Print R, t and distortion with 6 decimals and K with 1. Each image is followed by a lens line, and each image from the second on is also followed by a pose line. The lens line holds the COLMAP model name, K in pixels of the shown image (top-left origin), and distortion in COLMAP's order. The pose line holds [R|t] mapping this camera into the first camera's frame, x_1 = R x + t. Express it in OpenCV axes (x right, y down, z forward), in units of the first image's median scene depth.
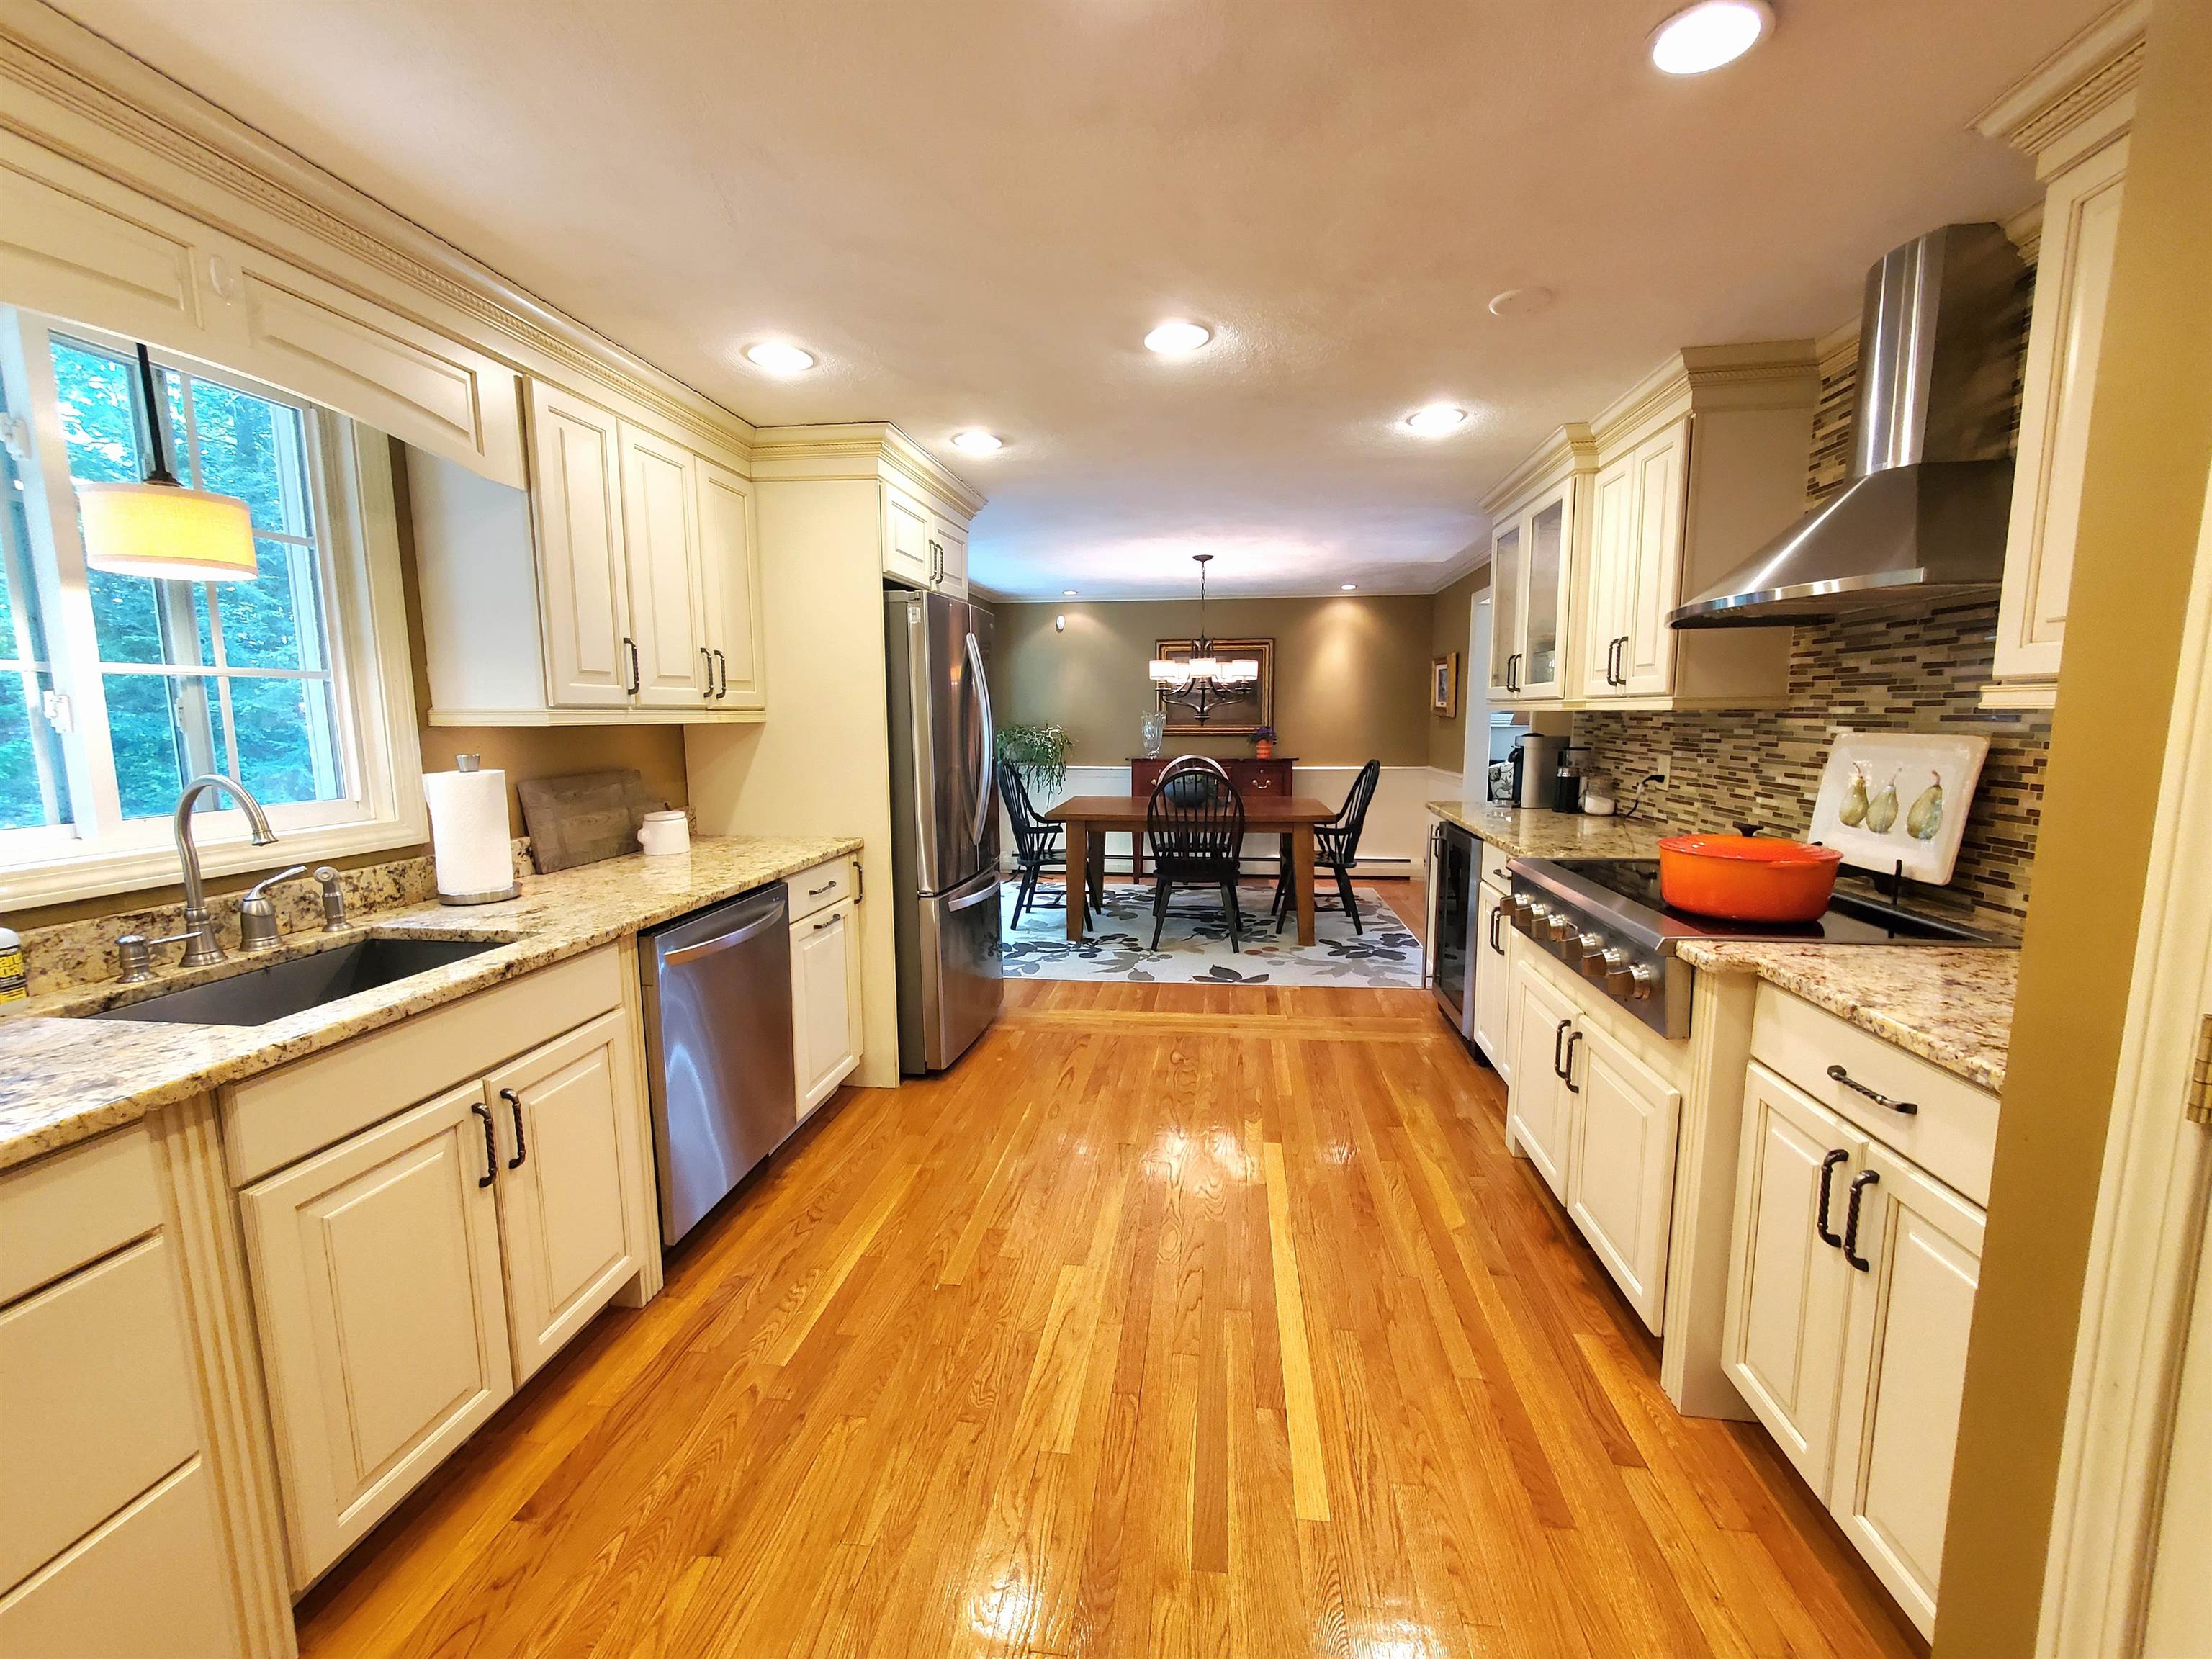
lens RADIAL K [[879.1, 0, 1119.5], [0, 879.1, 821.7], [0, 0, 1]] dist [0.001131, -0.001239]
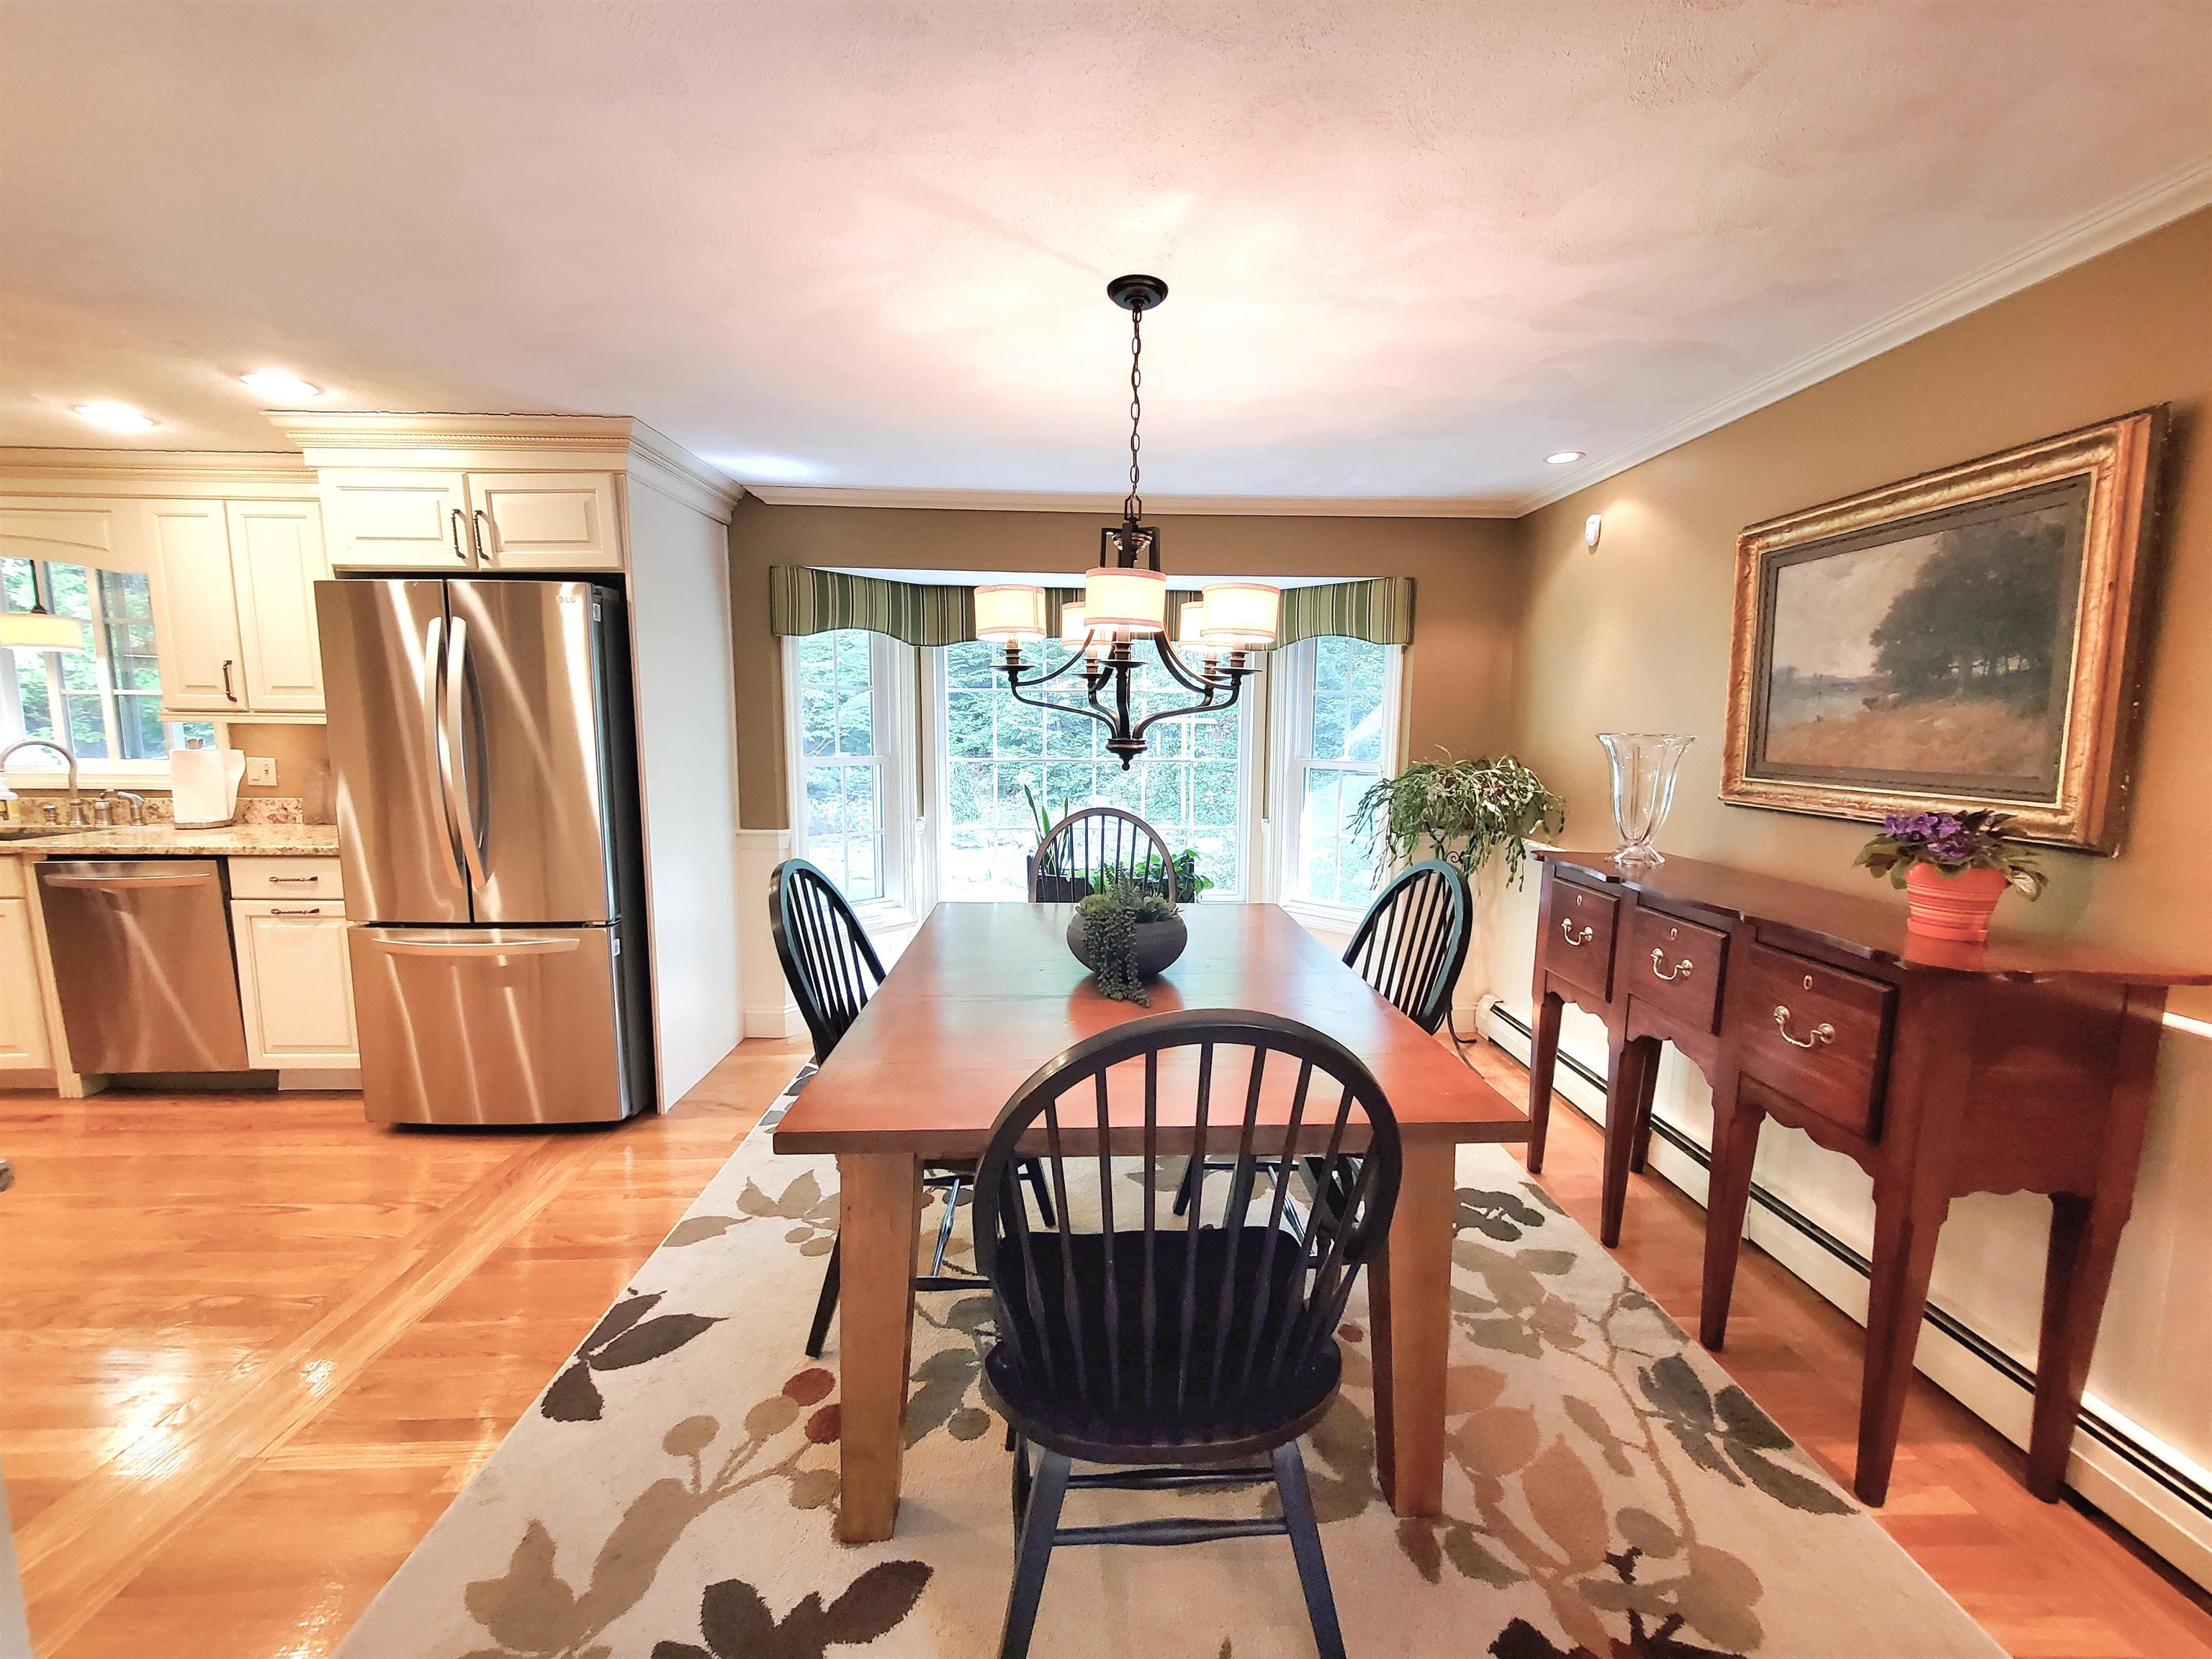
lens RADIAL K [[879.1, 0, 1117.4], [0, 879.1, 827.3], [0, 0, 1]] dist [0.001131, -0.001239]
pose [[0.160624, 0.121797, -0.979472, 0.539168], [-0.134483, 0.985803, 0.100531, -0.144494], [0.977811, 0.115575, 0.174723, 1.110353]]
